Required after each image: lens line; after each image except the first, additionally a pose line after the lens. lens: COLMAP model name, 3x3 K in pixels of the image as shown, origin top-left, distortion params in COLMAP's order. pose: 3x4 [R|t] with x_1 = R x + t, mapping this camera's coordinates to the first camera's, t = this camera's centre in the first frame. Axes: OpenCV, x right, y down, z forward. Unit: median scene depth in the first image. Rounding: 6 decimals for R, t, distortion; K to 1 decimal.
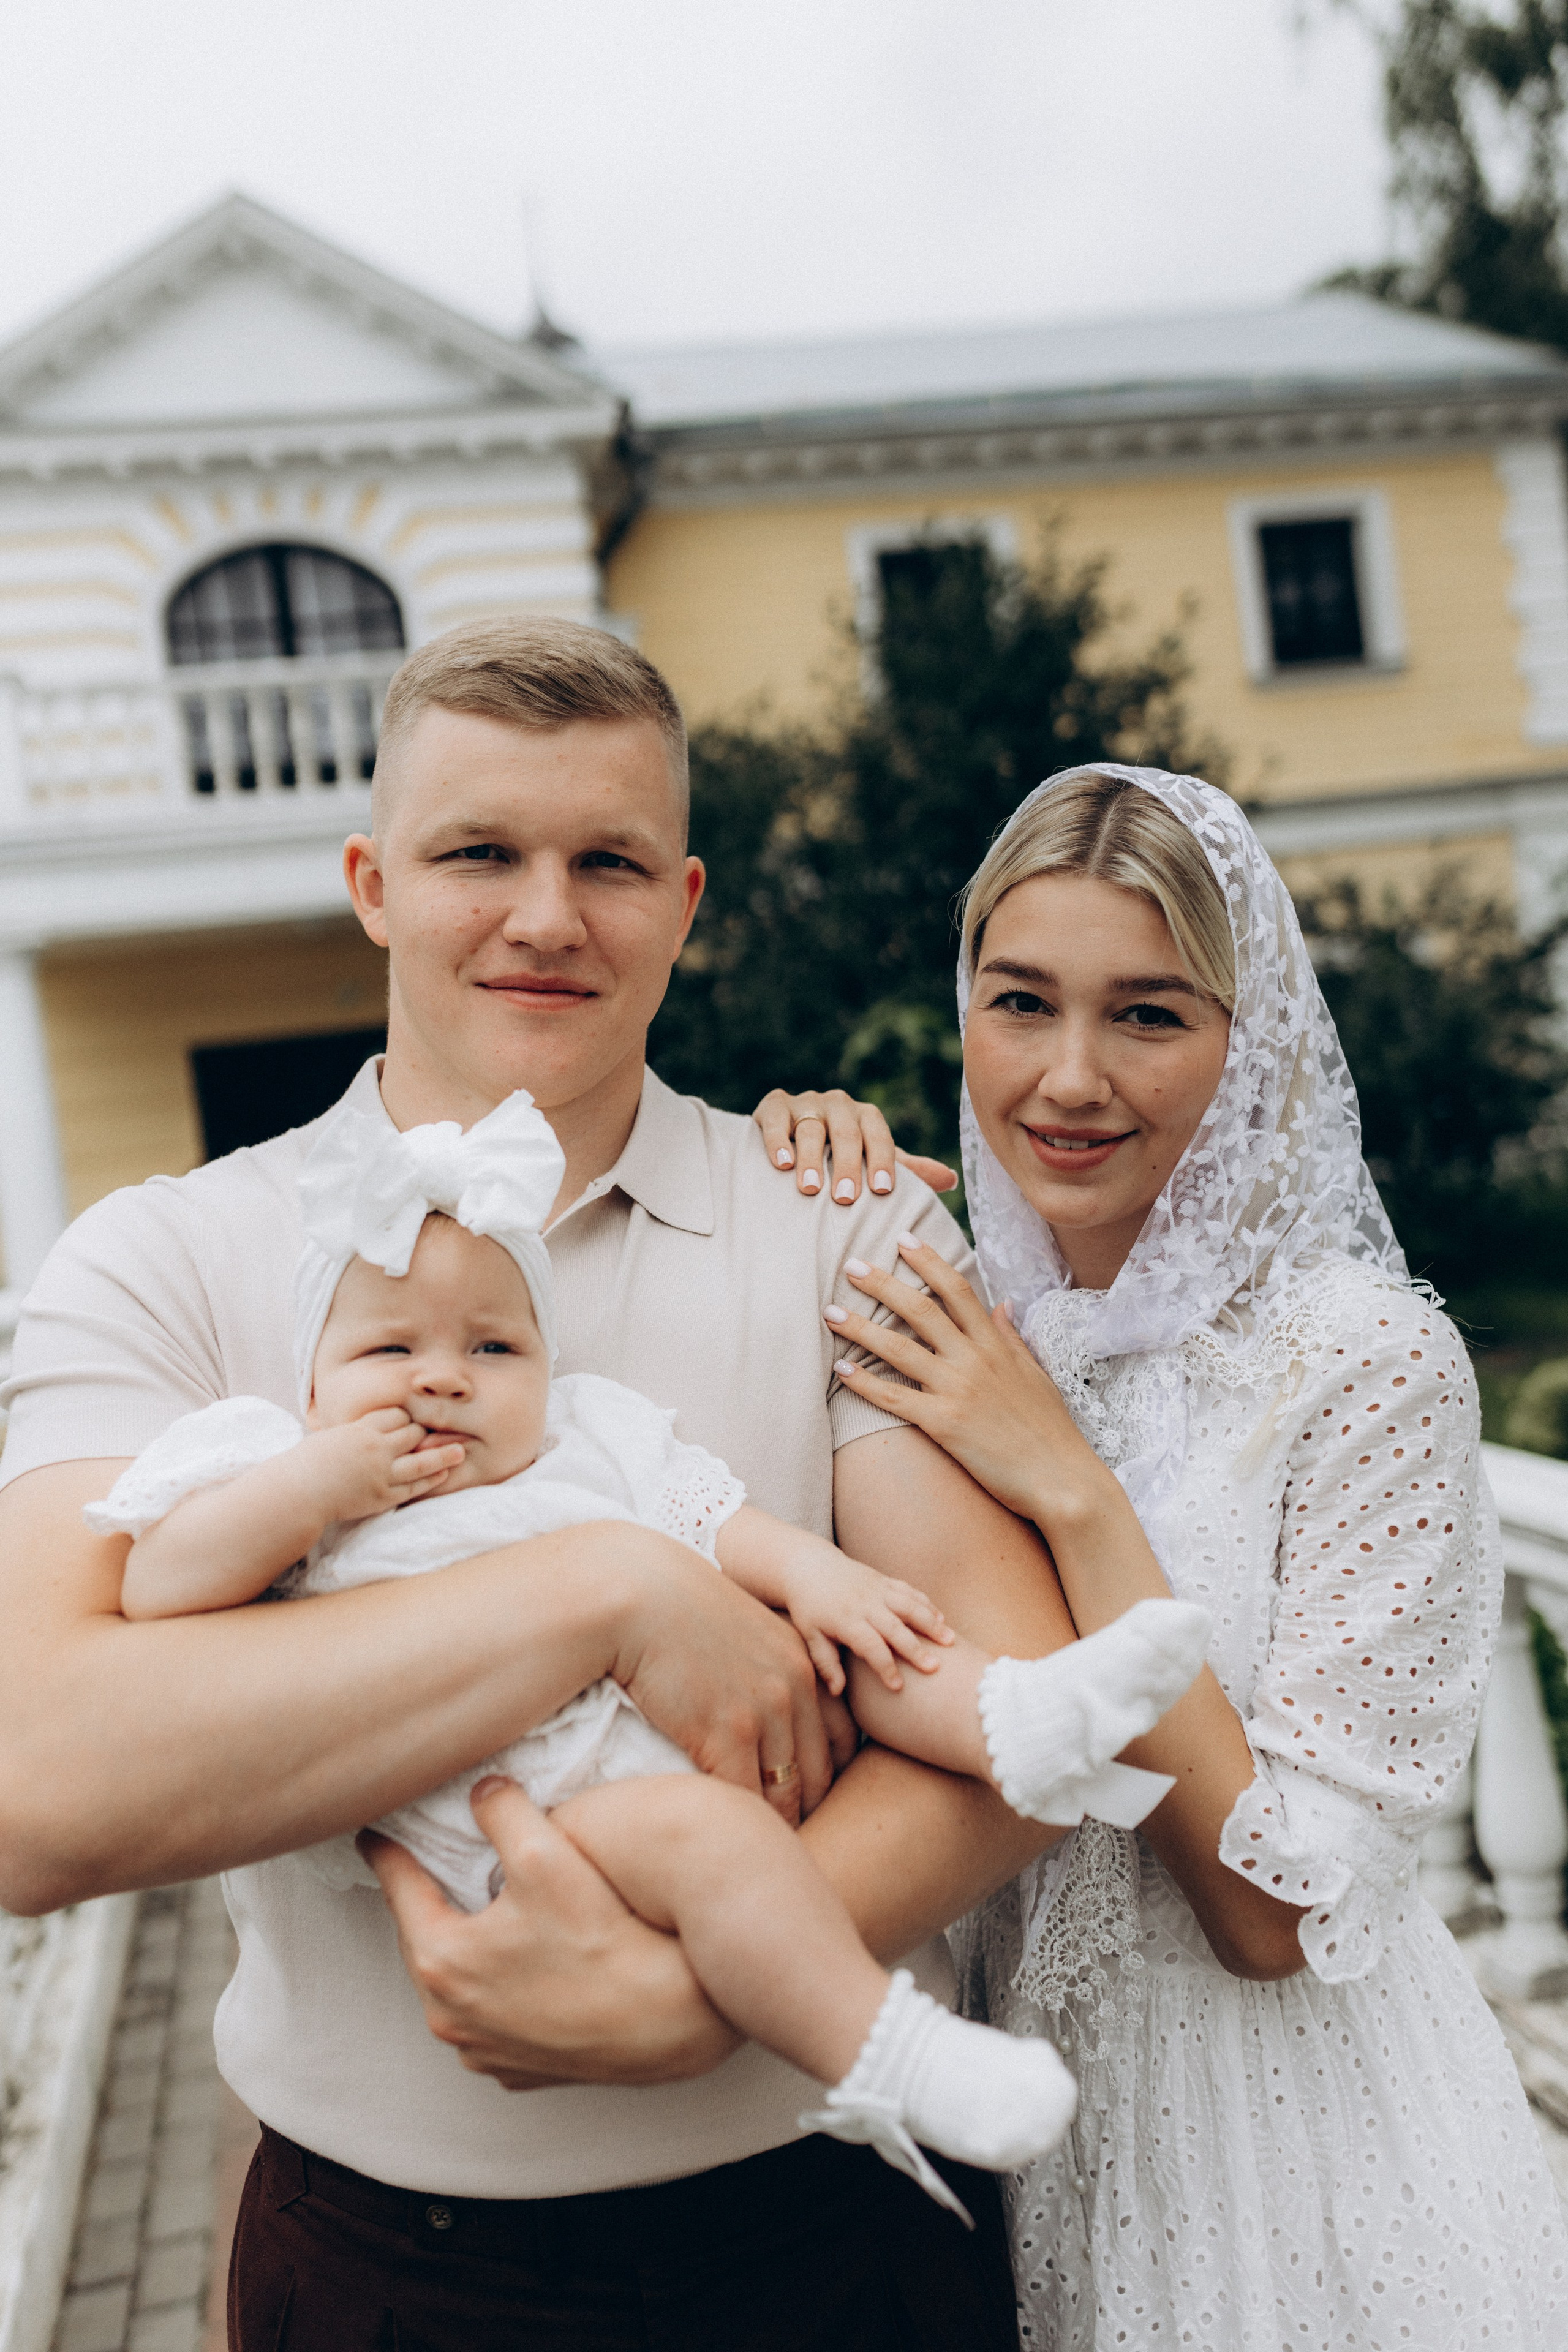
lens RADIAL K [[2214.9, 0, 790.6], [0, 2214.9, 1173.4], [0, 0, 1]] dist [-0.001400, 0.006488]
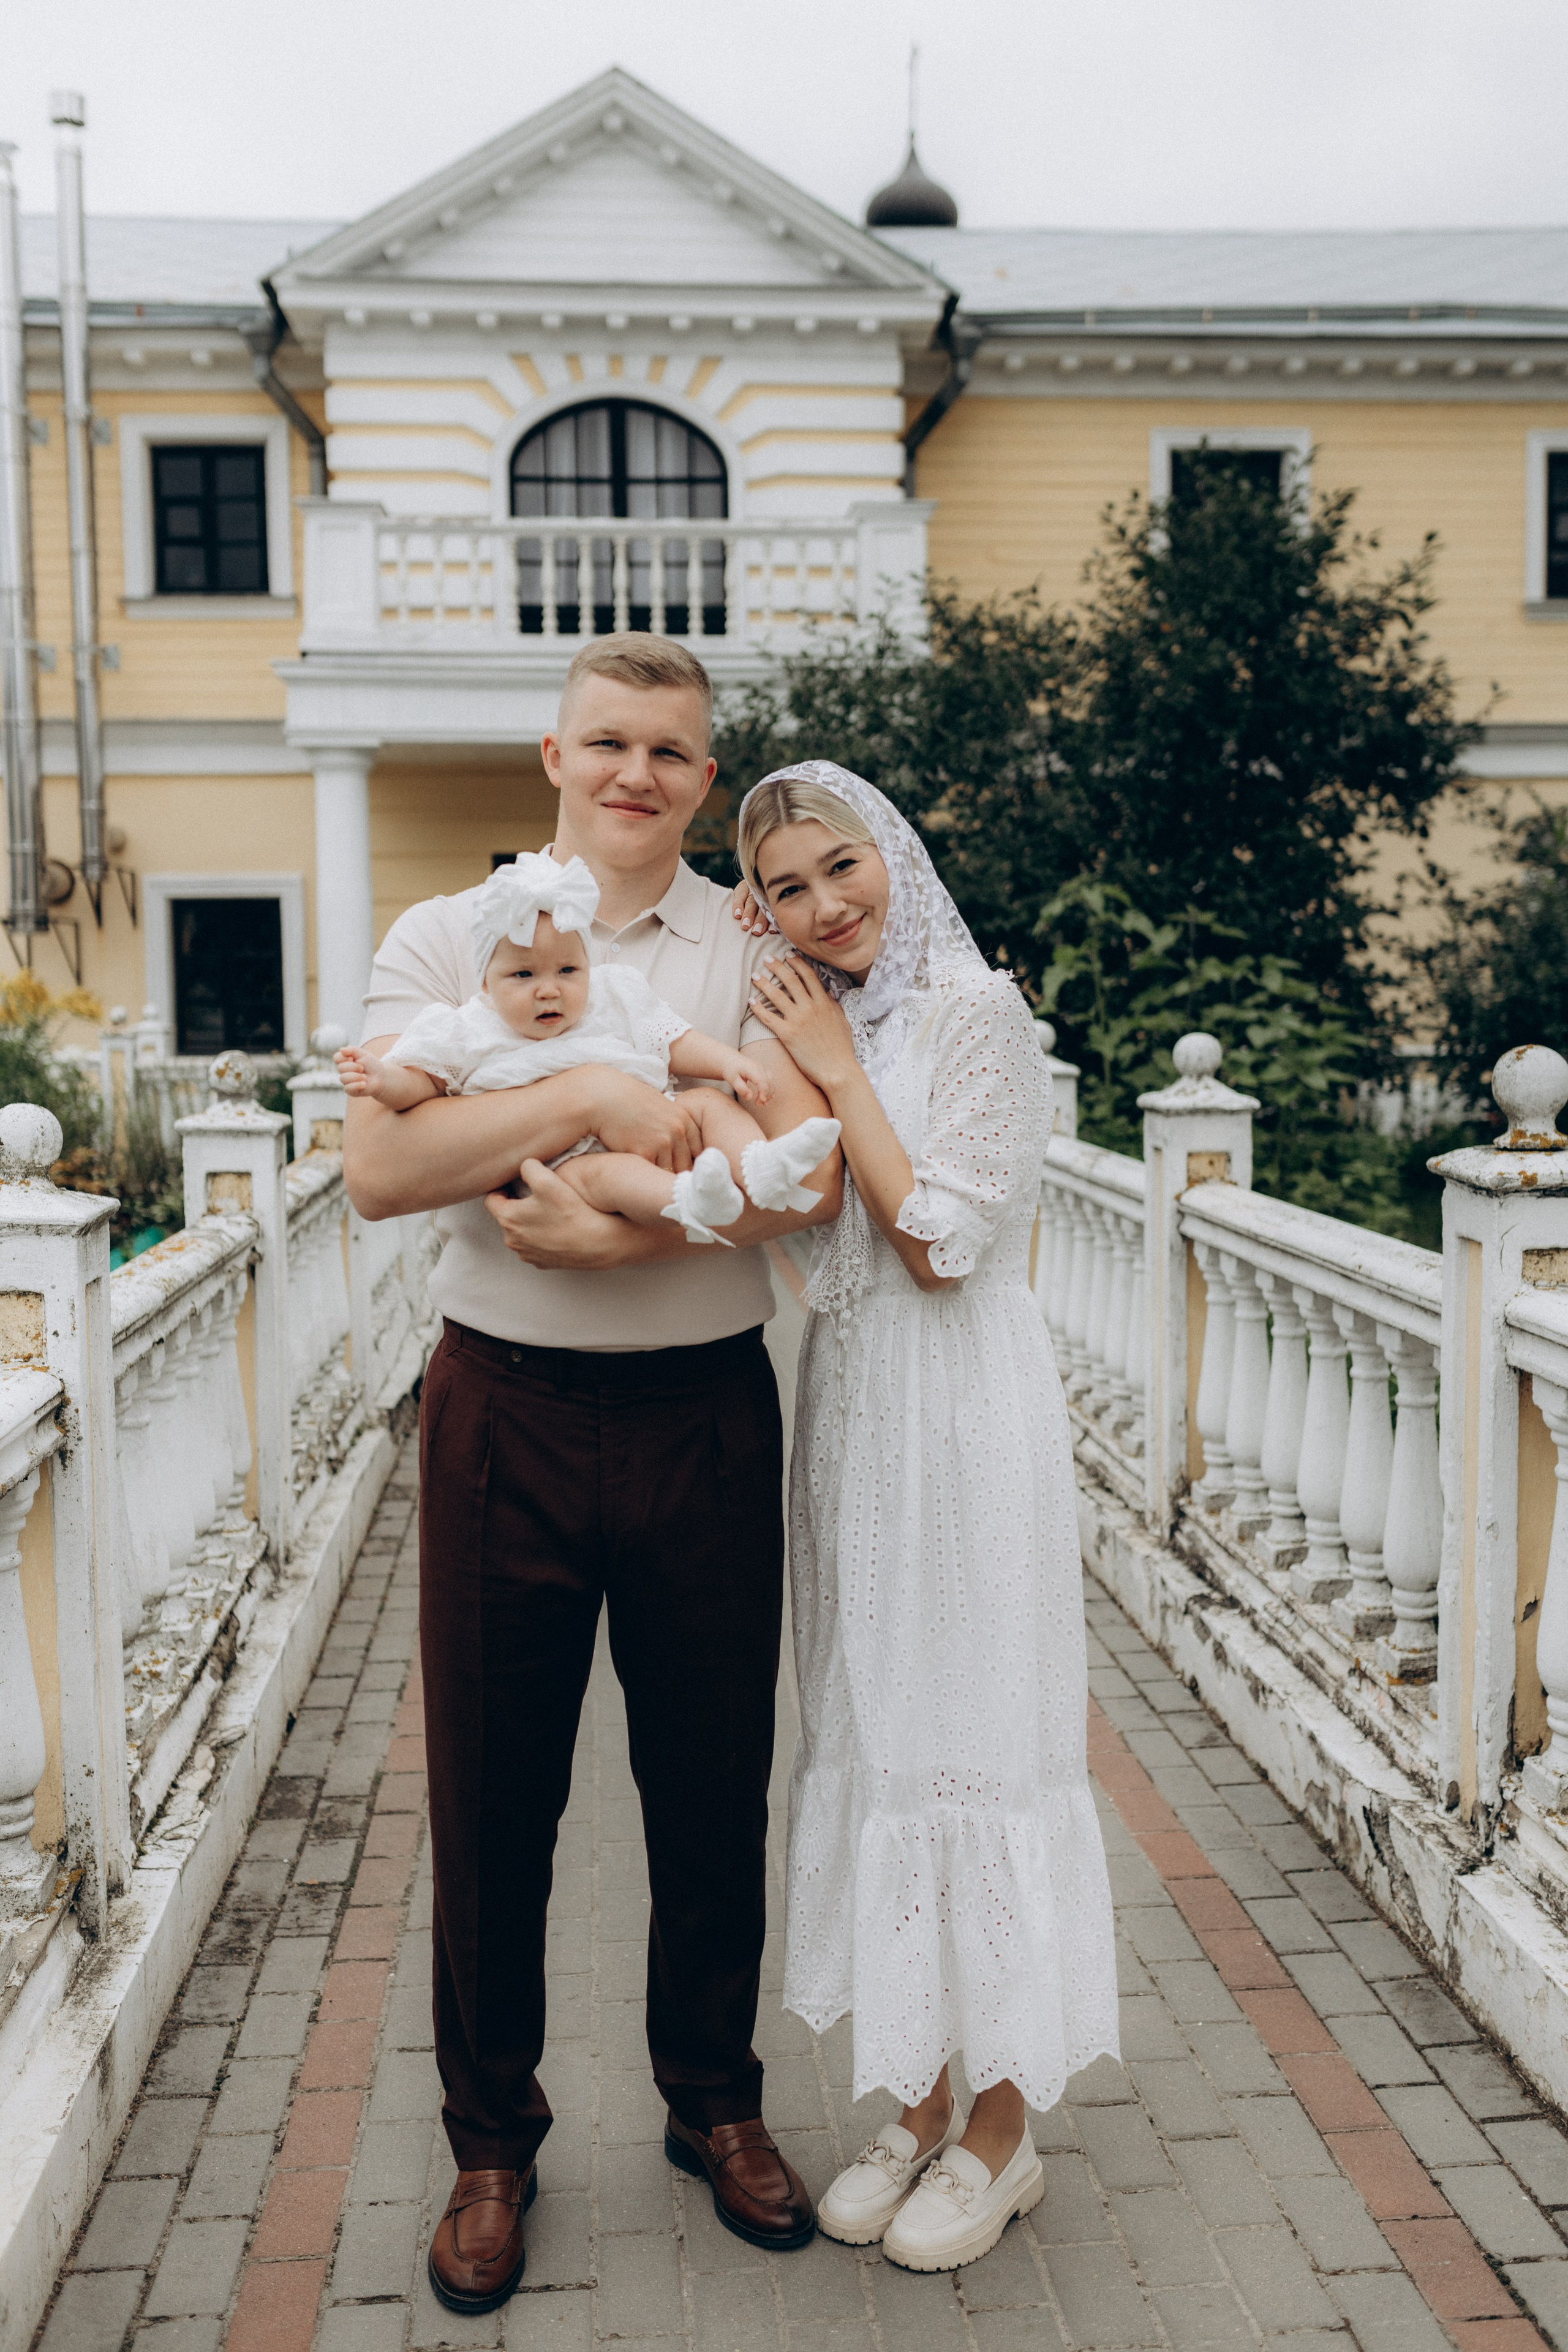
lens RADIAL K [[2214.9, 0, 790.6], [0, 2214.9, 1173.4], [0, 0, 1]] dist [-0.001400, 0.006488]
pose [[0.985343, 0.121984, -0.119241, 0.029524], [-0.114451, 0.991090, 0.068124, 0.008908], [0.126488, -0.053479, 0.990526, -0.097756]]
